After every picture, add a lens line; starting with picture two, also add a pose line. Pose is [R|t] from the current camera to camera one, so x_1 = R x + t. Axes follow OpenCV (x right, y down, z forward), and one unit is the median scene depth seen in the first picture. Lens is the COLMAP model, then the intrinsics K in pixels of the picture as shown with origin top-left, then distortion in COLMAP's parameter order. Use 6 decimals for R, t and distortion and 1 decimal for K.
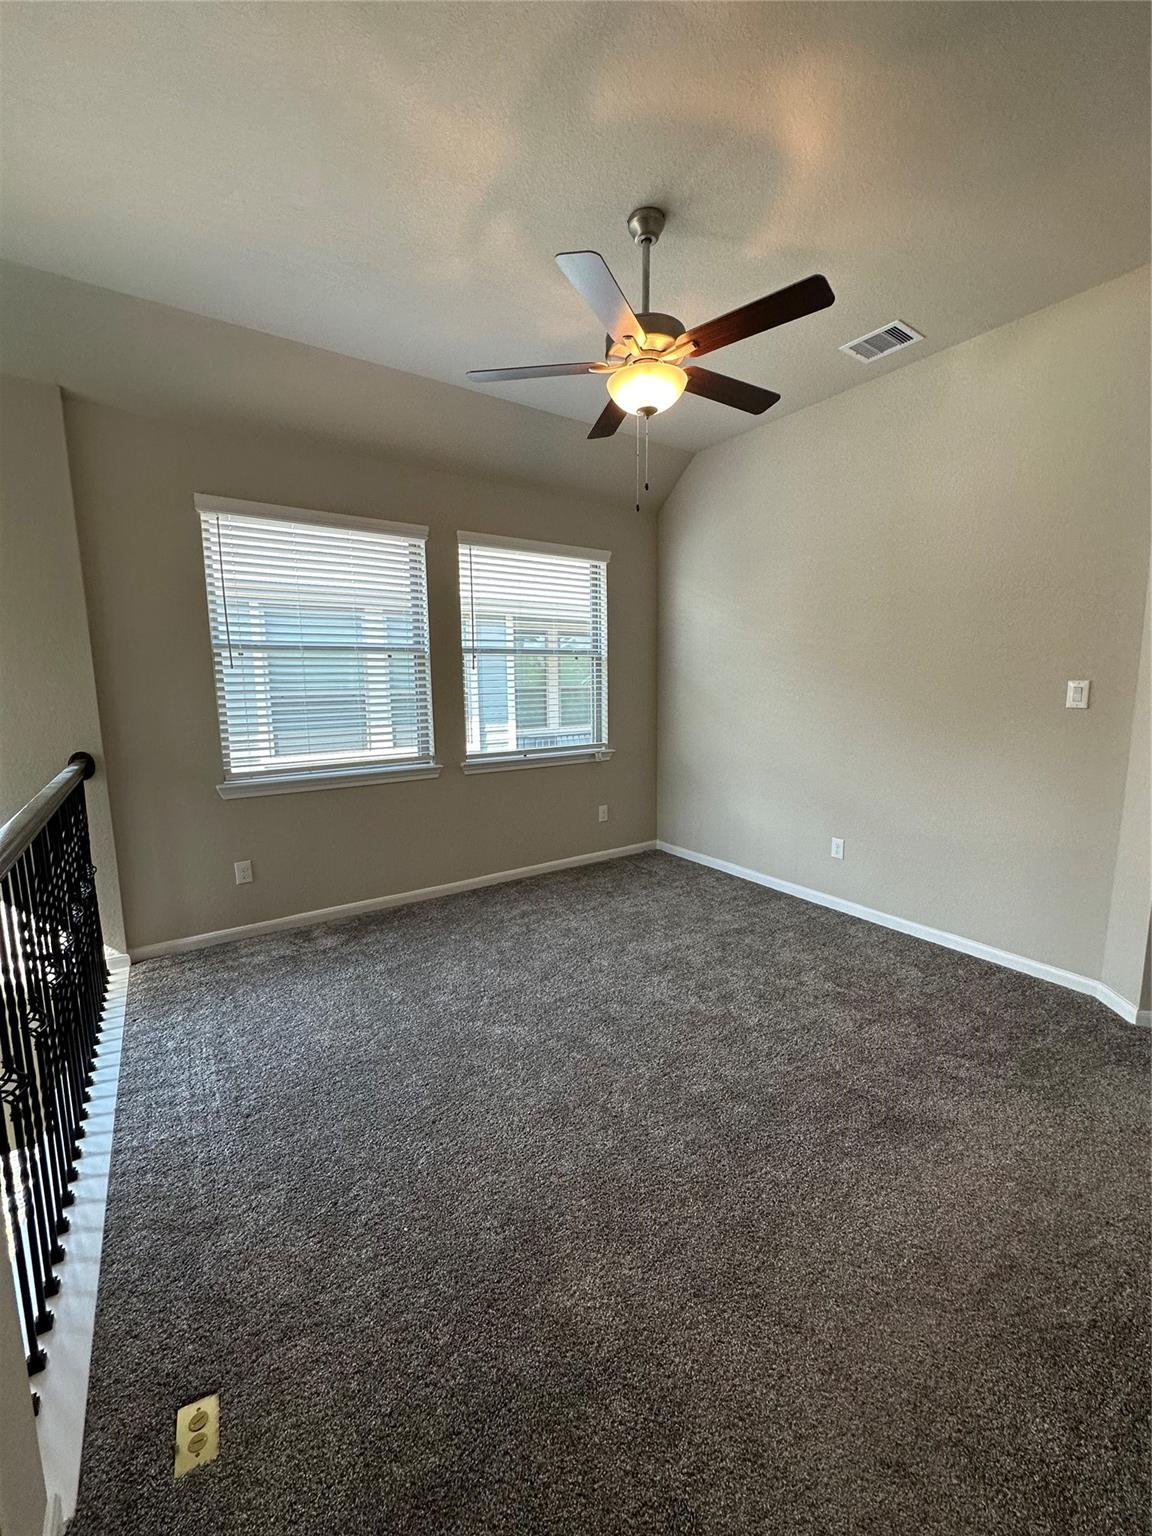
lens RADIAL K [[612.4, 0, 544.4], [0, 612.4, 770.8], [0, 0, 1]] dist [-0.001814, -0.000241]
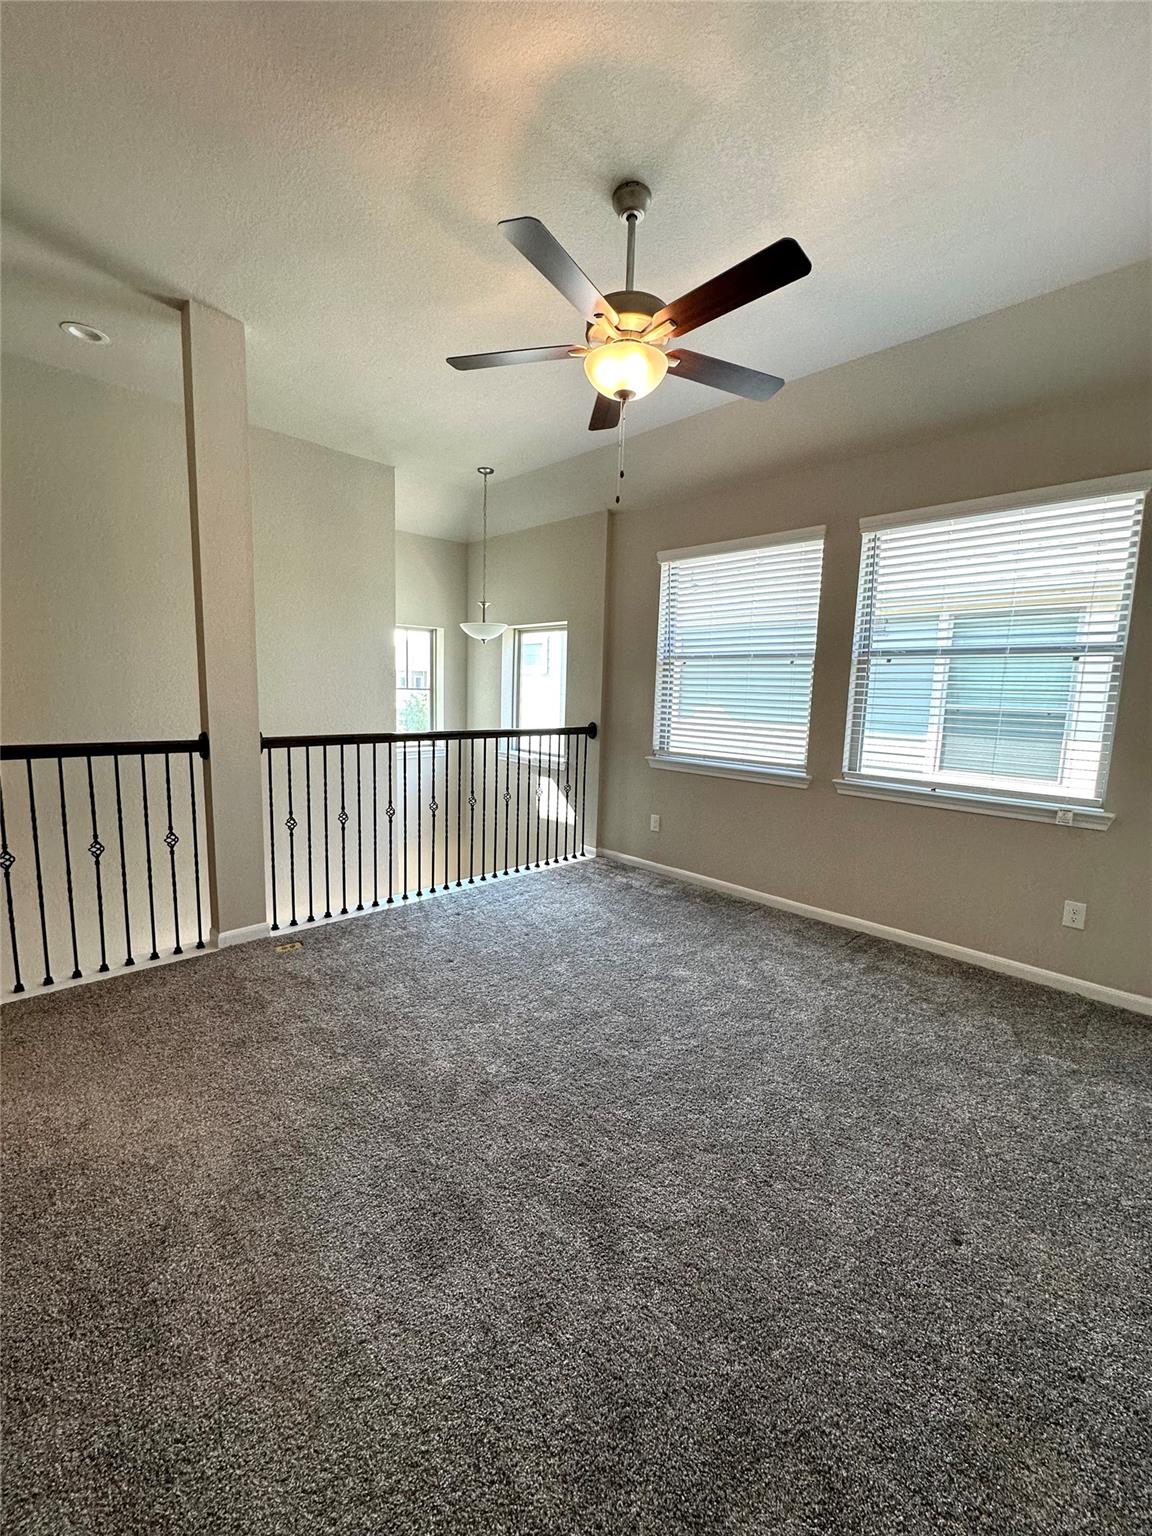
lens RADIAL K [[612.4, 0, 577.0], [0, 612.4, 765.3], [0, 0, 1]] dist [-0.001814, -0.000241]
pose [[0.206385, 0.147266, -0.967325, 0.681457], [-0.168614, 0.979173, 0.113095, -0.074035], [0.963833, 0.139764, 0.226917, 0.452501]]
